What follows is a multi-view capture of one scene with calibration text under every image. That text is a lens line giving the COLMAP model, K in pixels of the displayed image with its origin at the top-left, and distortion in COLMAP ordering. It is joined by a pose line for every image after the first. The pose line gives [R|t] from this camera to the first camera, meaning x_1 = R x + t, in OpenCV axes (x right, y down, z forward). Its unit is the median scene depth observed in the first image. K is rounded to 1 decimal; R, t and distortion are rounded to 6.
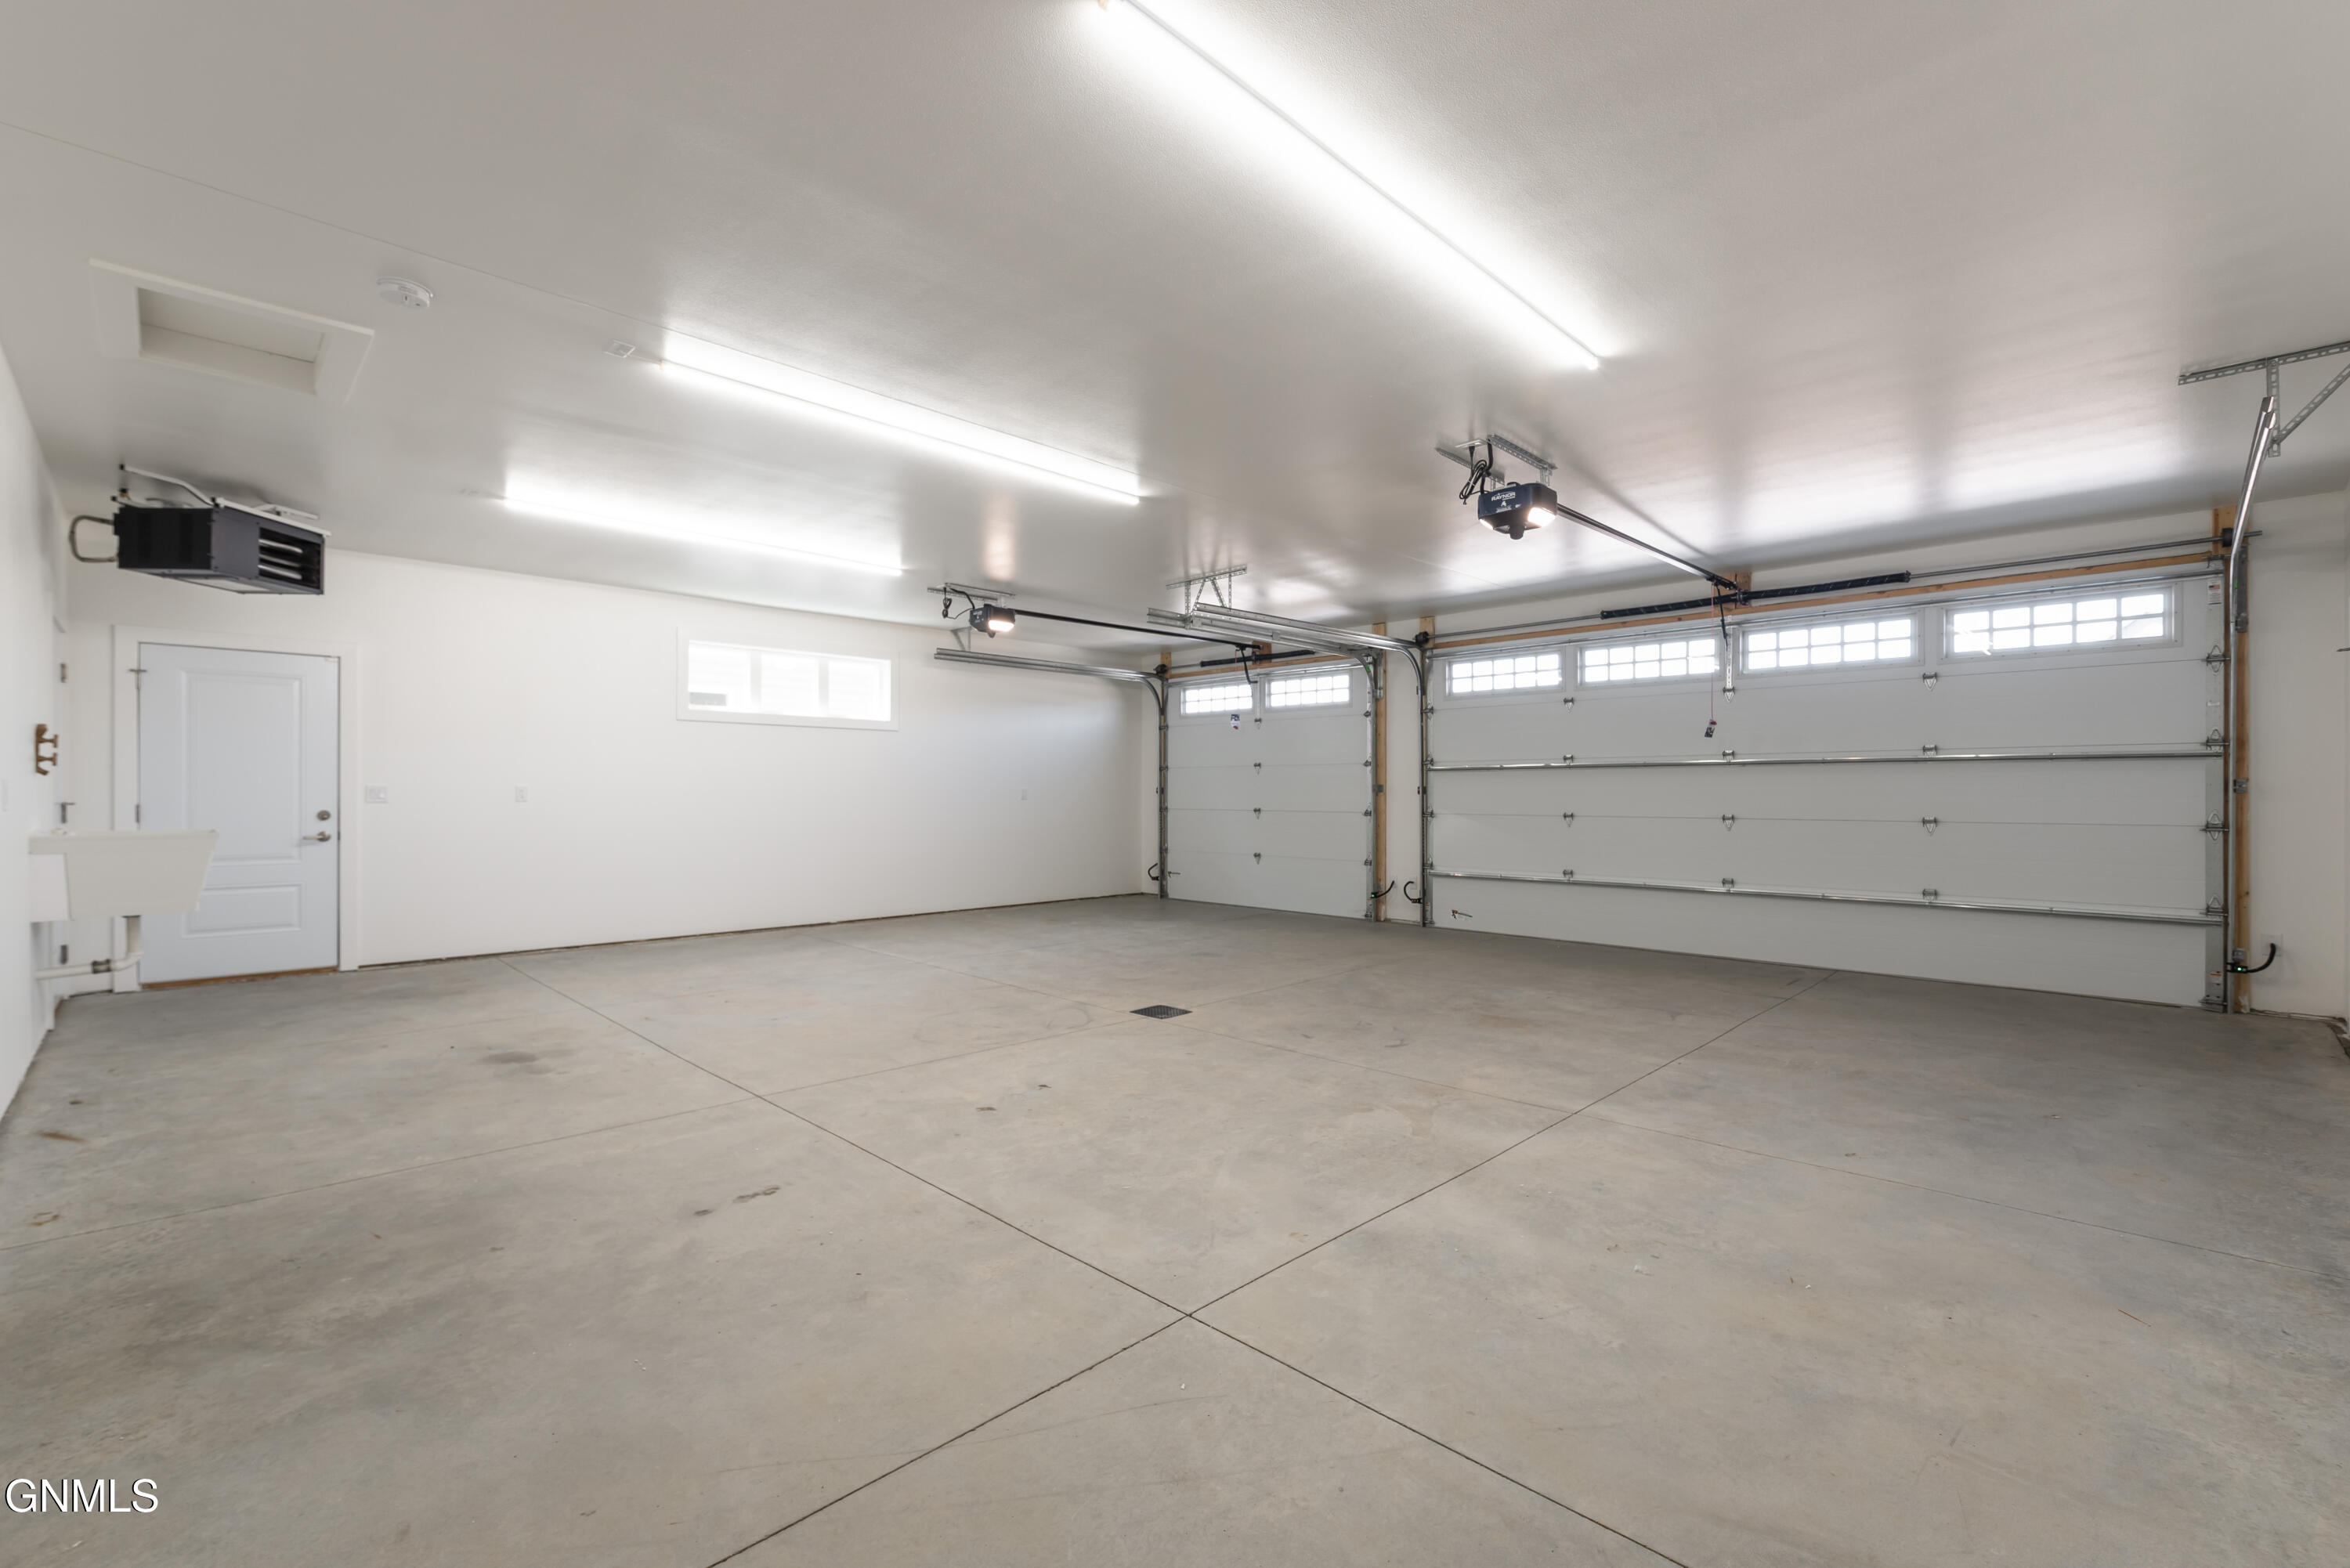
lens RADIAL K [[1010.2, 0, 1180.6], [0, 1010.2, 787.1], [0, 0, 1]] dist [0.004505, 0.000498]
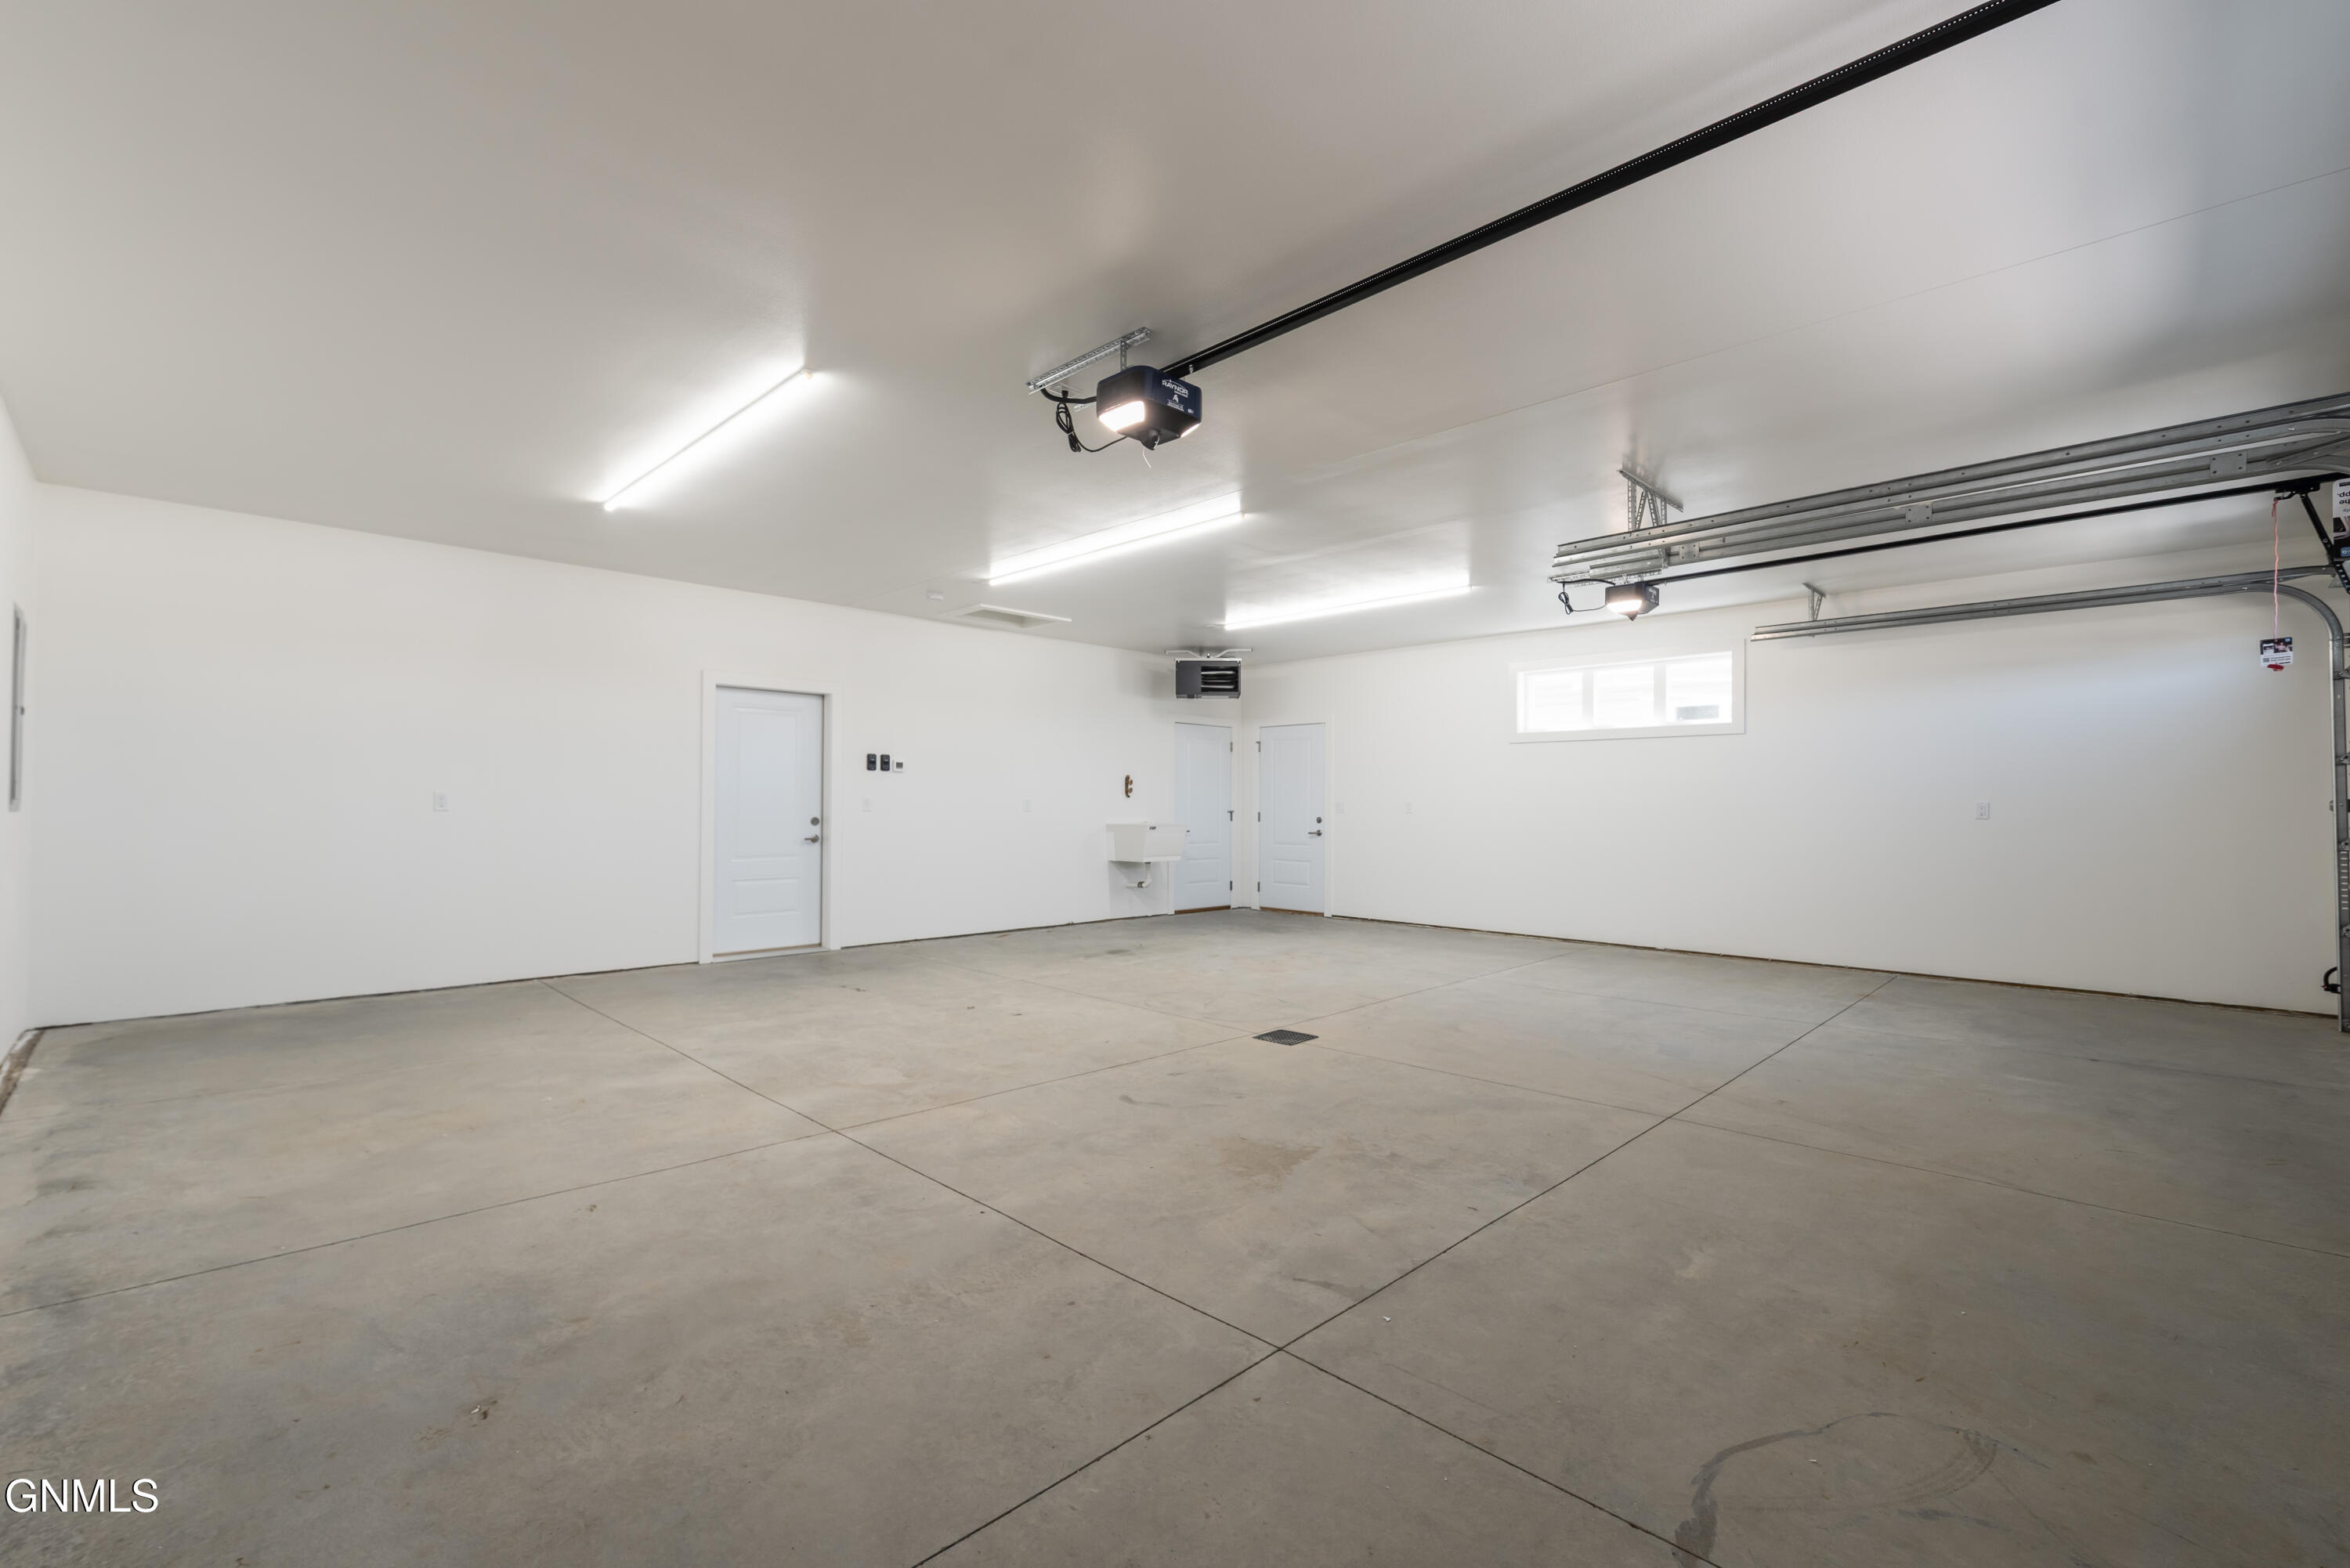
lens RADIAL K [[1010.2, 0, 1180.8], [0, 1010.2, 794.1], [0, 0, 1]] dist [0.004505, 0.000498]
pose [[-0.010074, -0.013491, -0.999858, 1.292389], [0.000633, 0.999909, -0.013498, 0.012055], [0.999949, -0.000769, -0.010065, 1.274315]]
